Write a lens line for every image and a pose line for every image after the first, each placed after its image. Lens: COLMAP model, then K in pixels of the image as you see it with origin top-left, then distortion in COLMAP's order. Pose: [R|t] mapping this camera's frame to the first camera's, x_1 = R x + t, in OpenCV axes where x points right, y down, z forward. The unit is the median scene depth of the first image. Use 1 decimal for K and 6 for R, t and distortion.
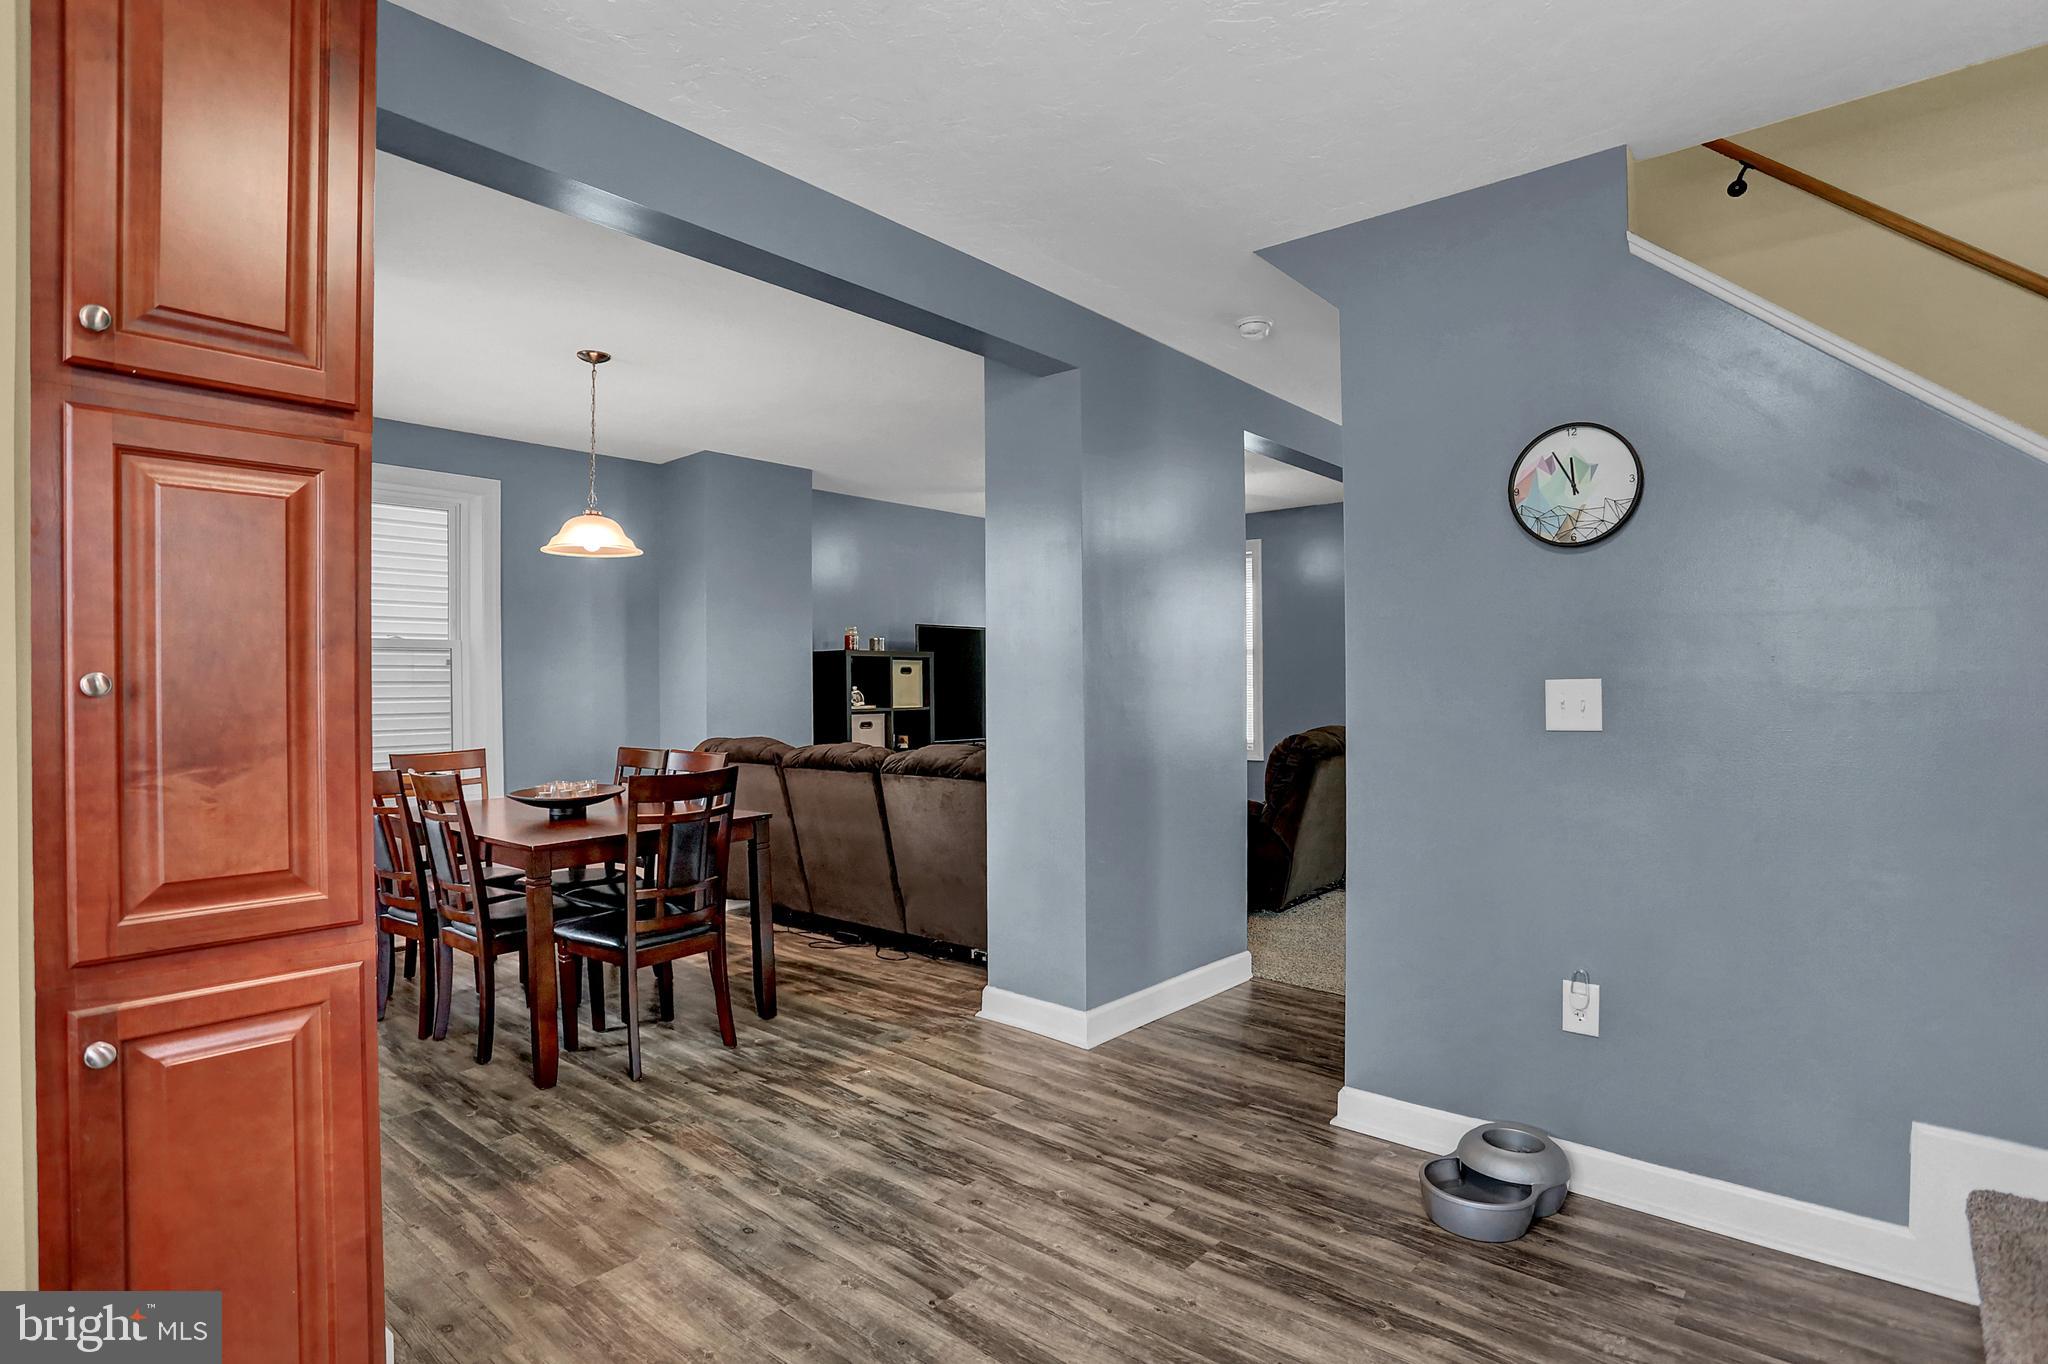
lens RADIAL K [[1012.9, 0, 1024.0], [0, 1012.9, 682.0], [0, 0, 1]] dist [-0.062313, 0.000296]
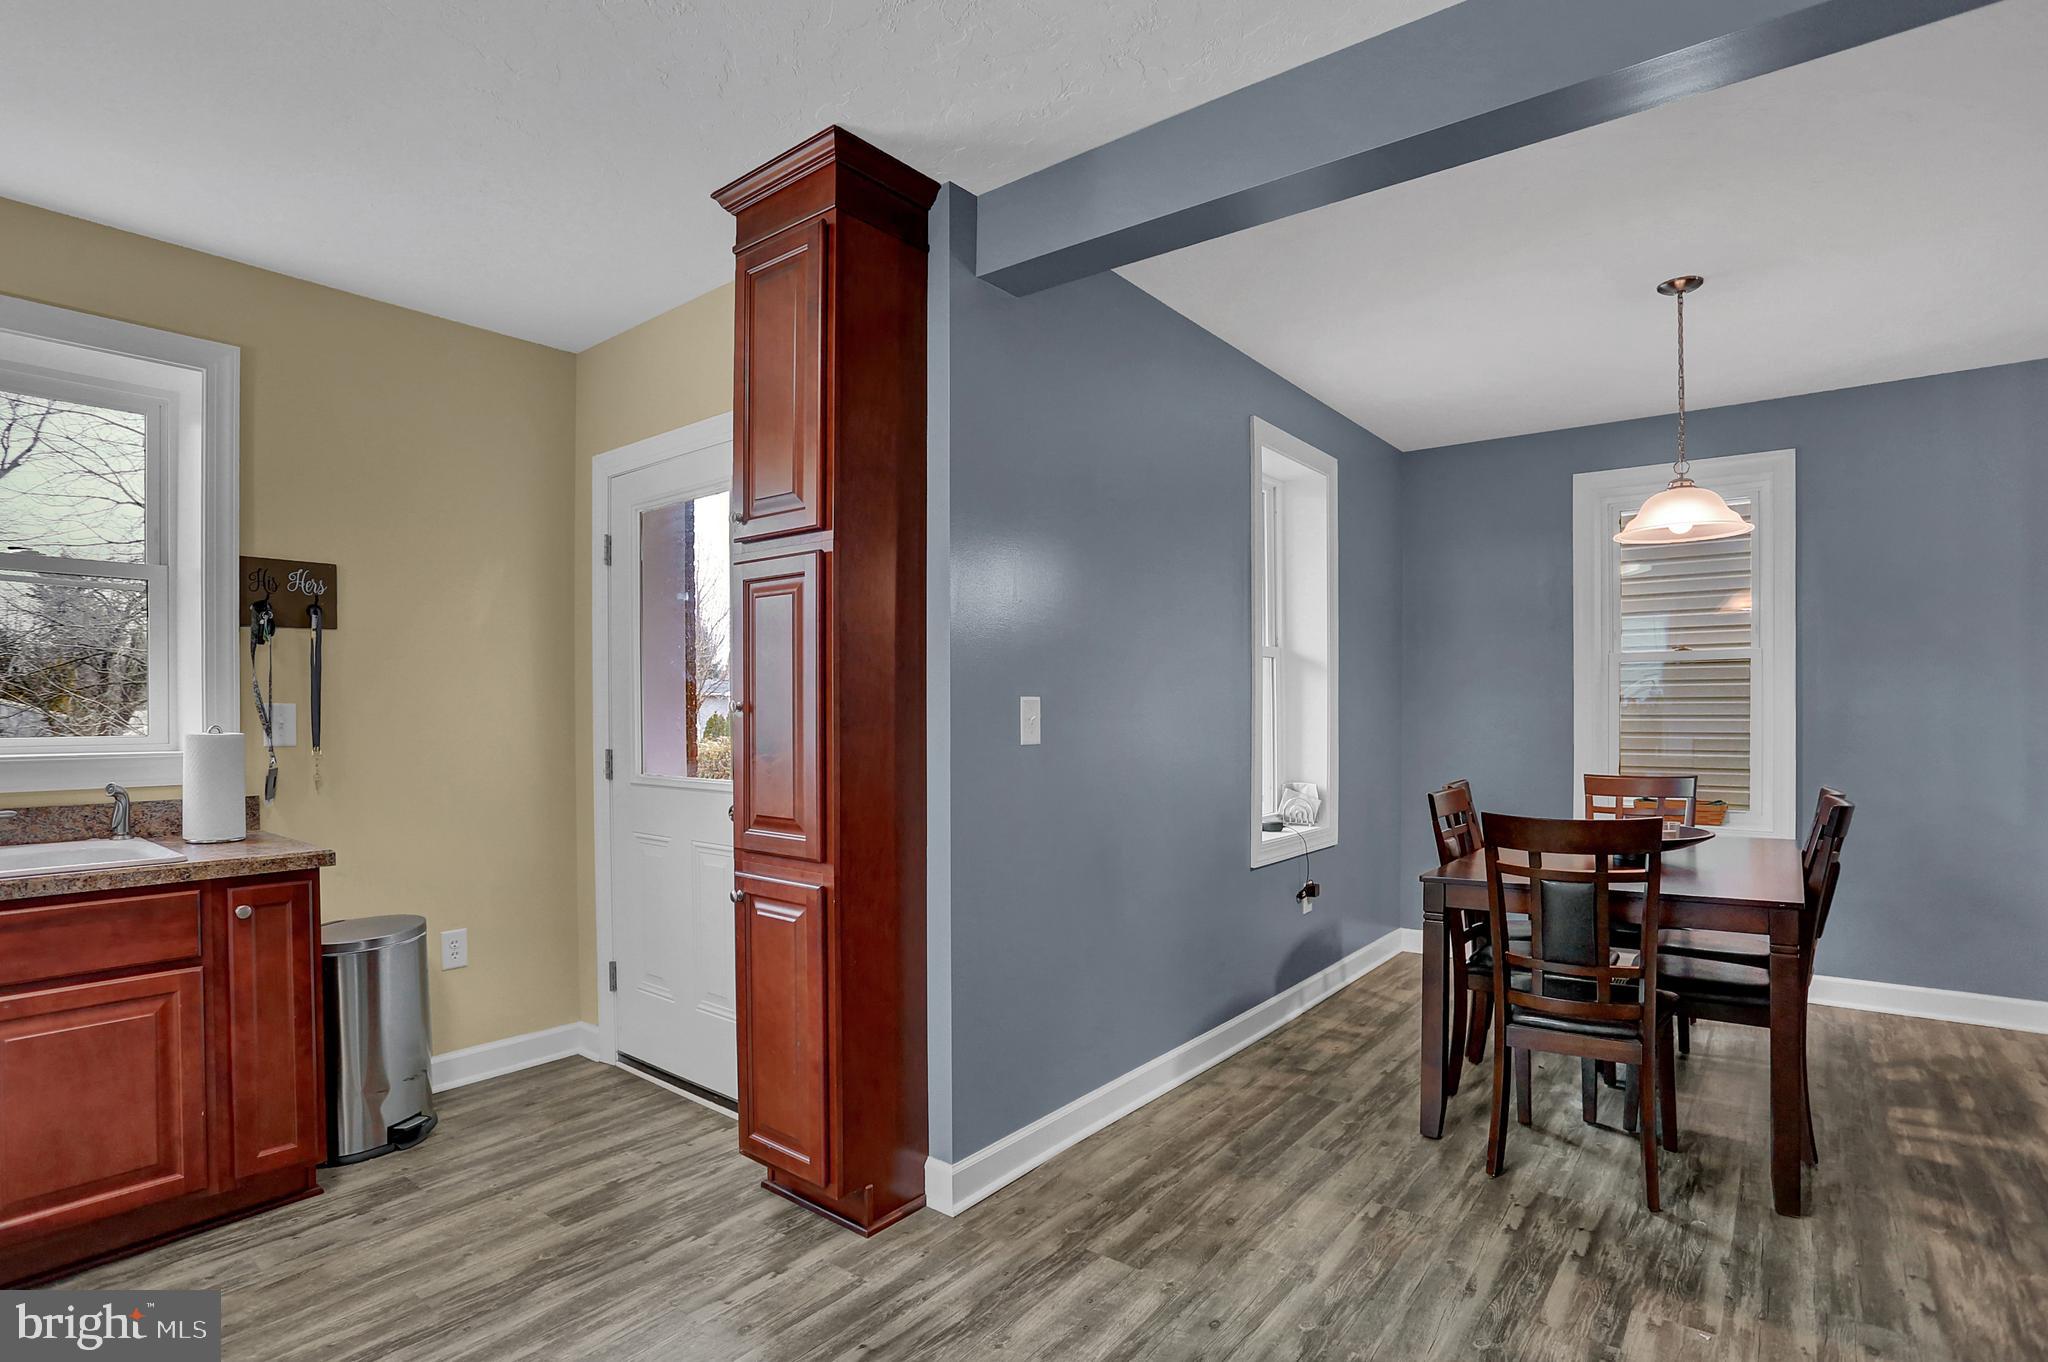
lens RADIAL K [[1025.8, 0, 1025.0], [0, 1025.8, 725.7], [0, 0, 1]] dist [-0.080365, 0.033148]
pose [[0.042276, 0.028376, -0.998703, 0.459290], [0.005007, 0.999578, 0.028613, -0.005751], [0.999093, -0.006211, 0.042116, 0.617130]]
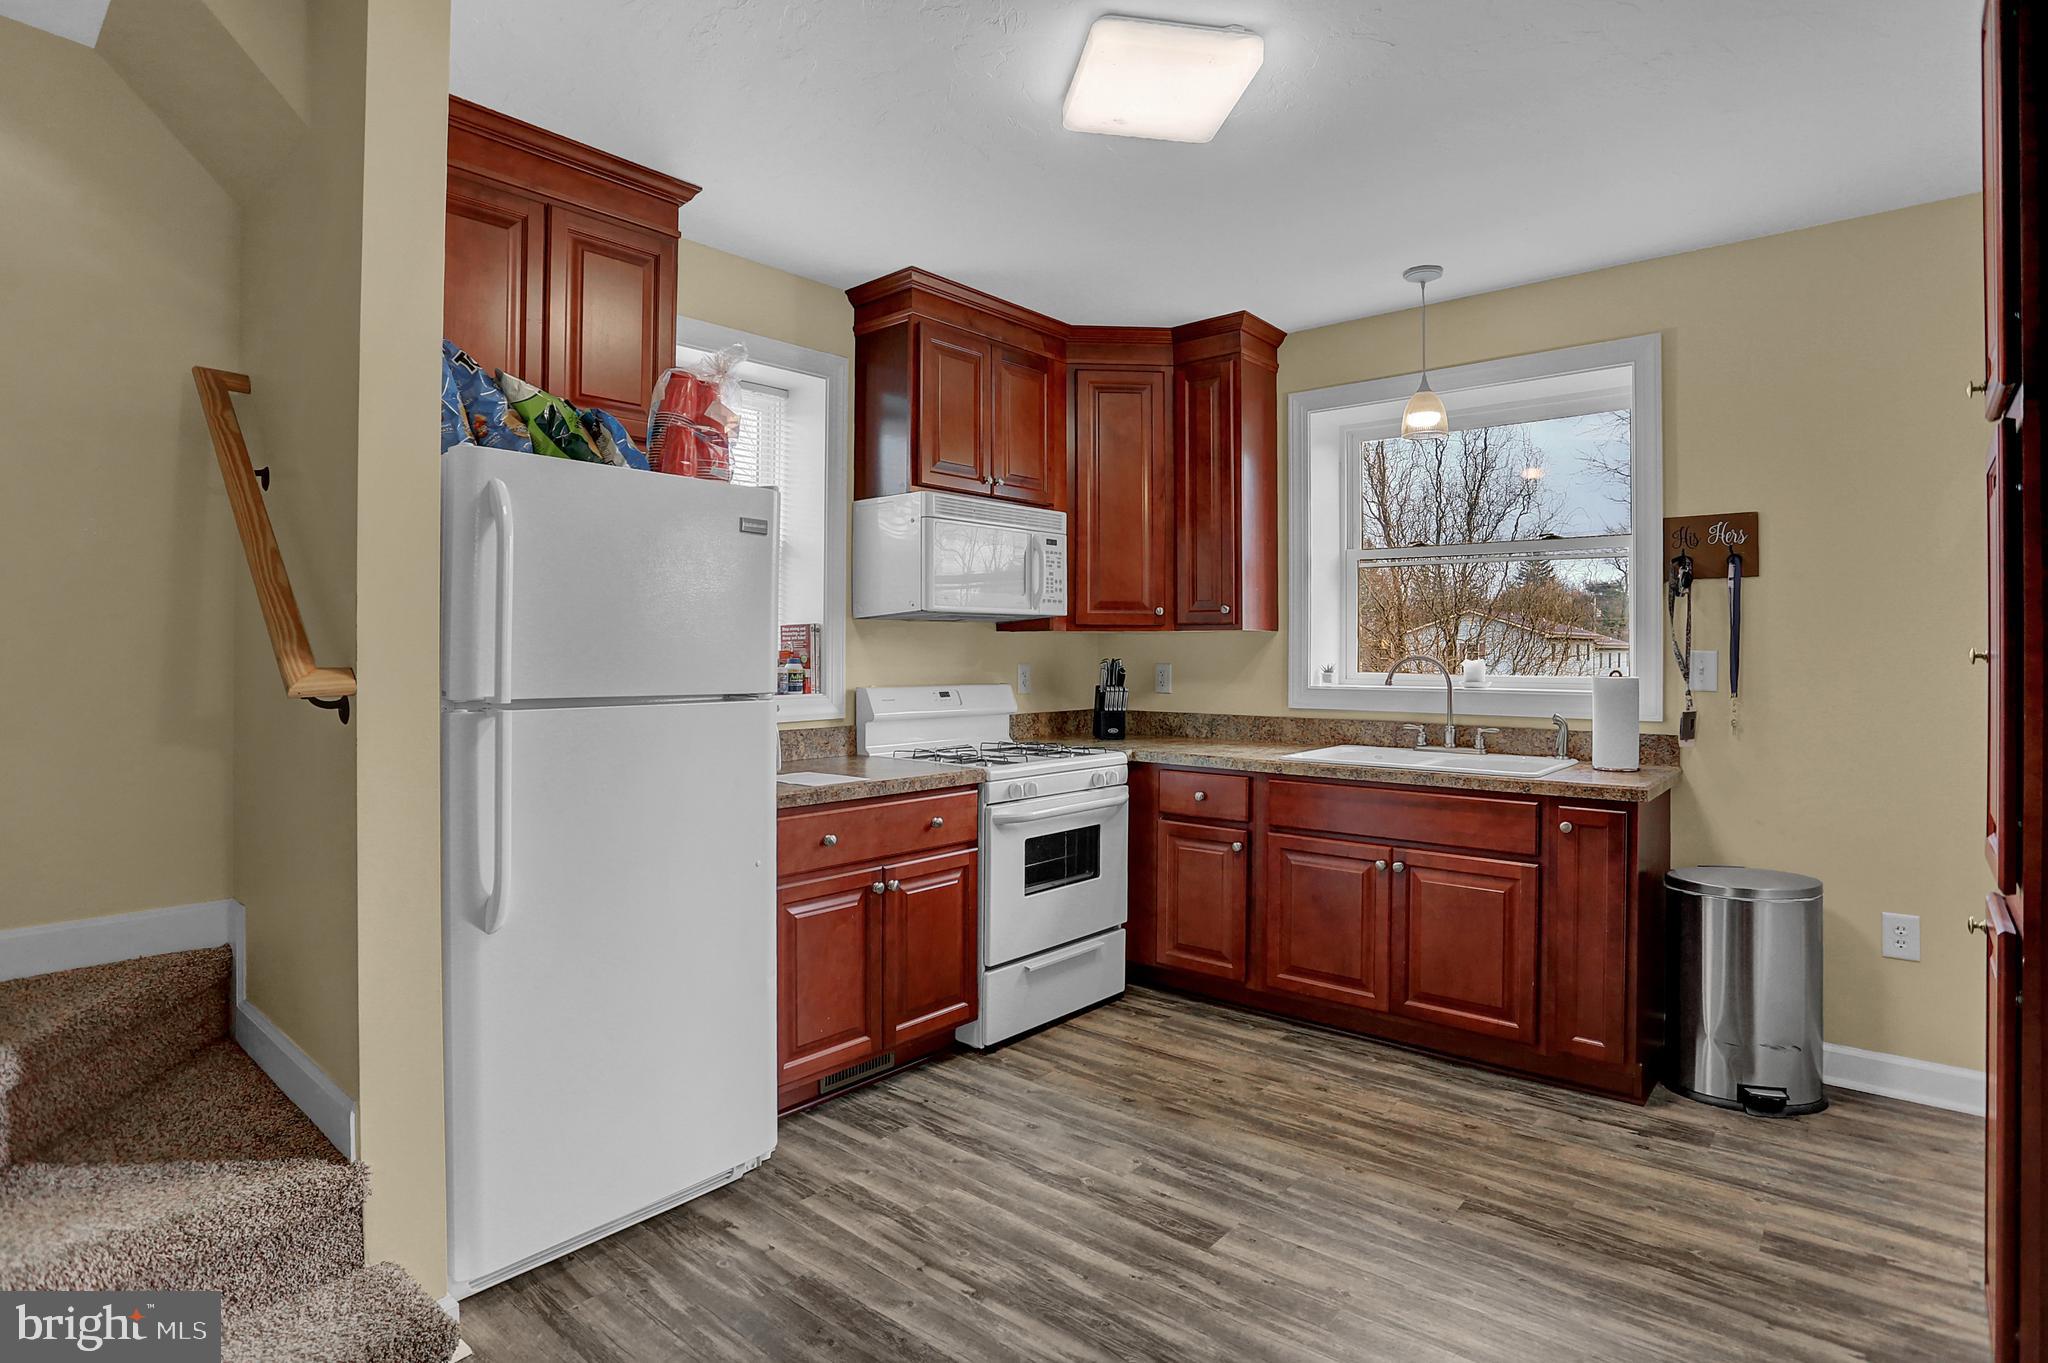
lens RADIAL K [[1041.4, 0, 1018.4], [0, 1041.4, 651.2], [0, 0, 1]] dist [-0.070623, 0.036950]
pose [[-0.999933, 0.011278, 0.002442, 0.159096], [0.011254, 0.999890, -0.009639, -0.000732], [-0.002550, -0.009610, -0.999951, 1.002570]]
